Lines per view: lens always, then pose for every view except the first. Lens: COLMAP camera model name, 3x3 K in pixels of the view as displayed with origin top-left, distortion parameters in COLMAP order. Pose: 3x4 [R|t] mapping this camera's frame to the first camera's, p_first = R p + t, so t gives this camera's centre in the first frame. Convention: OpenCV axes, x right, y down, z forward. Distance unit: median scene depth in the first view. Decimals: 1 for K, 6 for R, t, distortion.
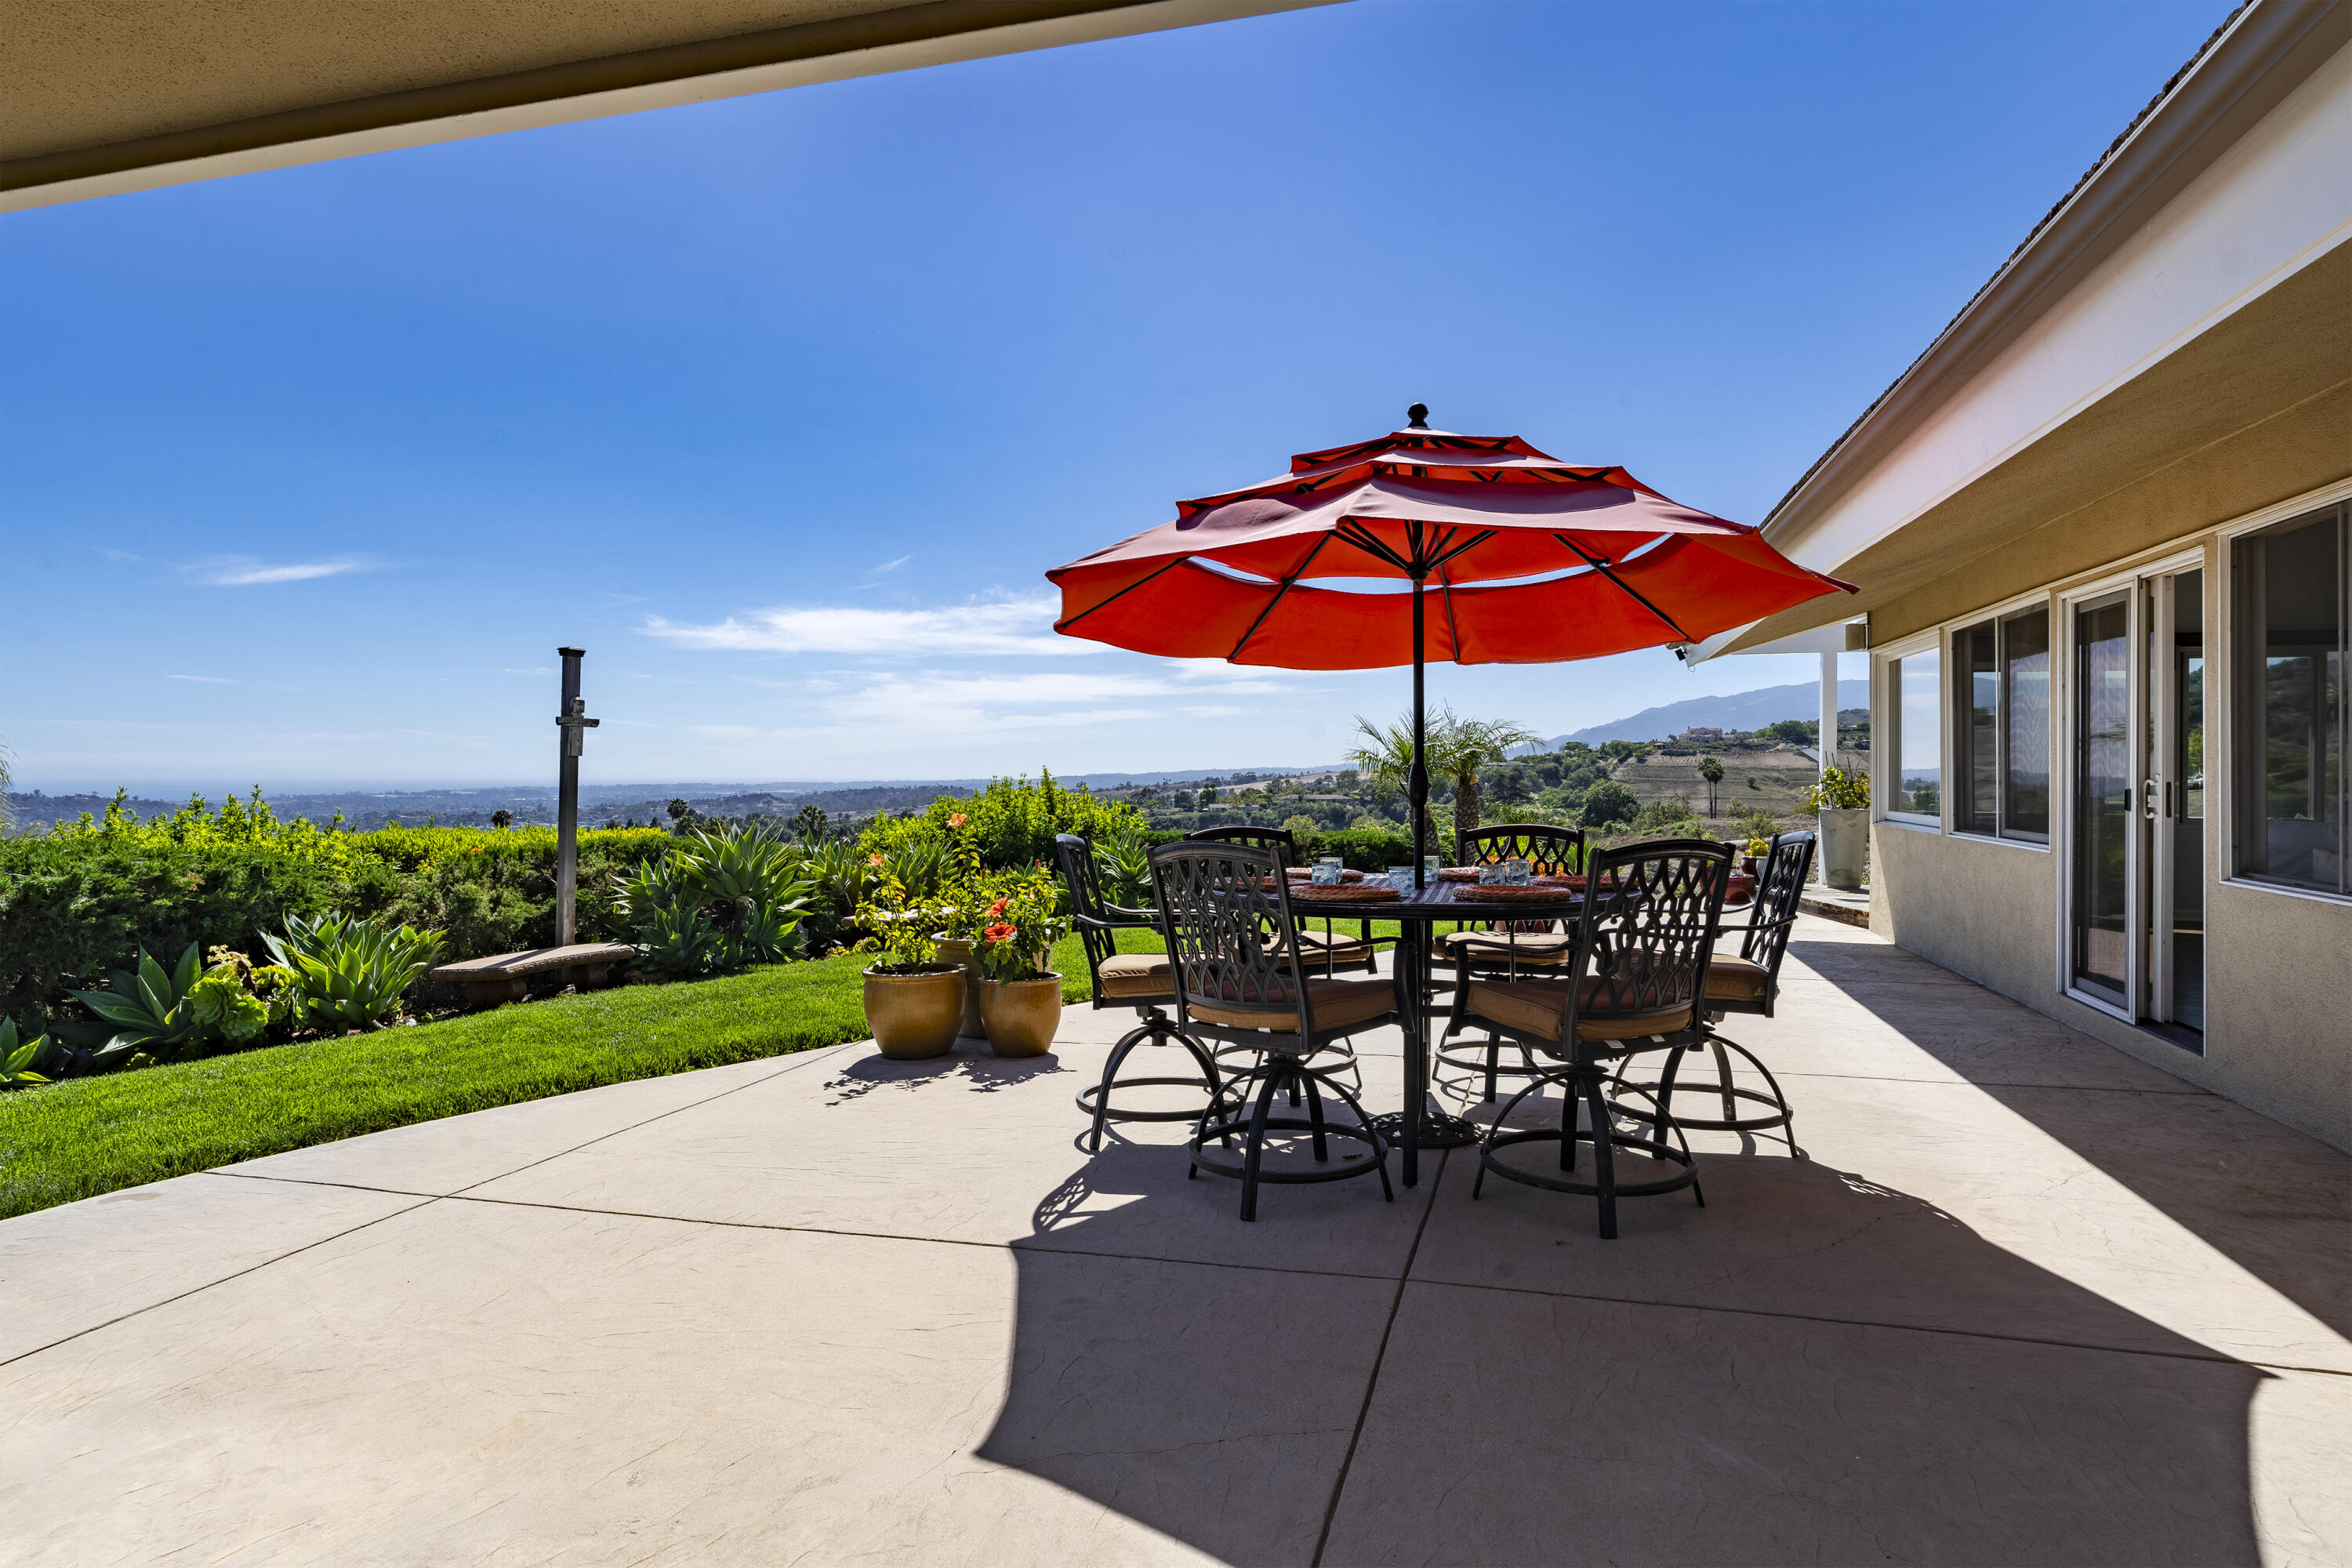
lens RADIAL K [[1359.4, 0, 1171.1], [0, 1359.4, 772.3], [0, 0, 1]] dist [-0.005005, -0.000425]
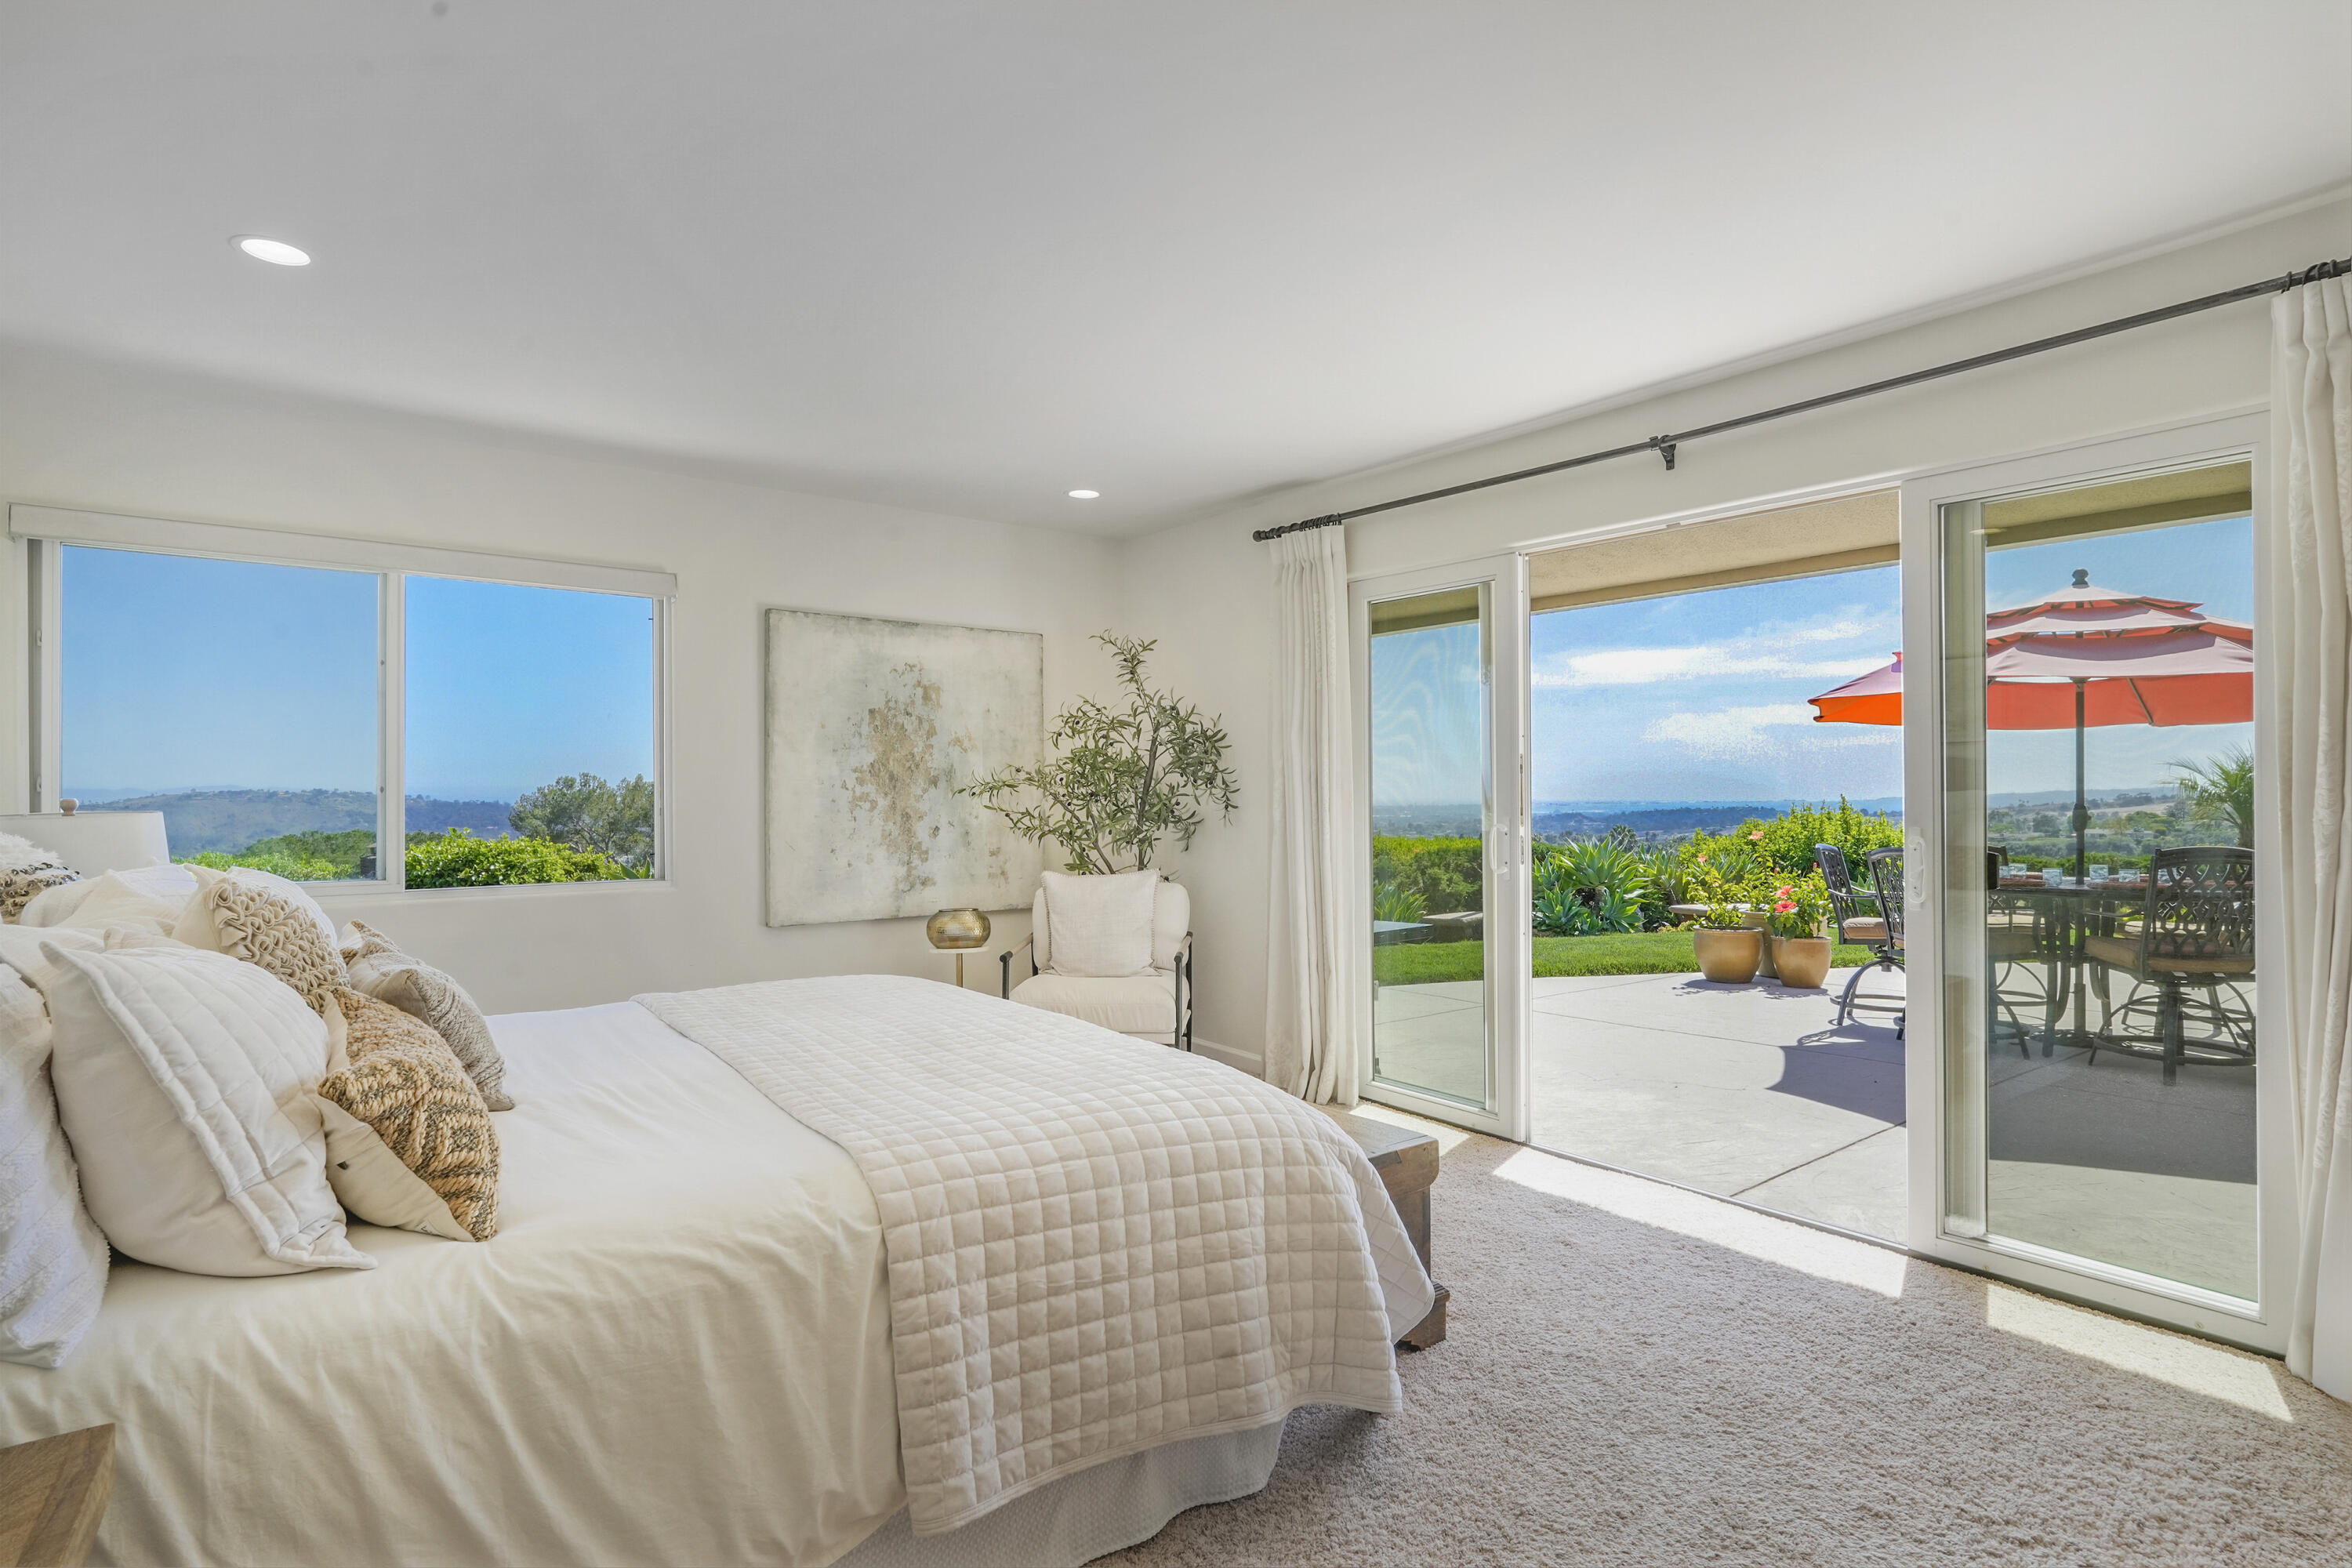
lens RADIAL K [[1240.2, 0, 1161.7], [0, 1240.2, 777.2], [0, 0, 1]] dist [0.000367, -0.000639]
pose [[0.819161, -0.007286, -0.573517, 0.073574], [0.000006, 0.999919, -0.012695, -0.010181], [0.573563, 0.010396, 0.819095, -0.407746]]
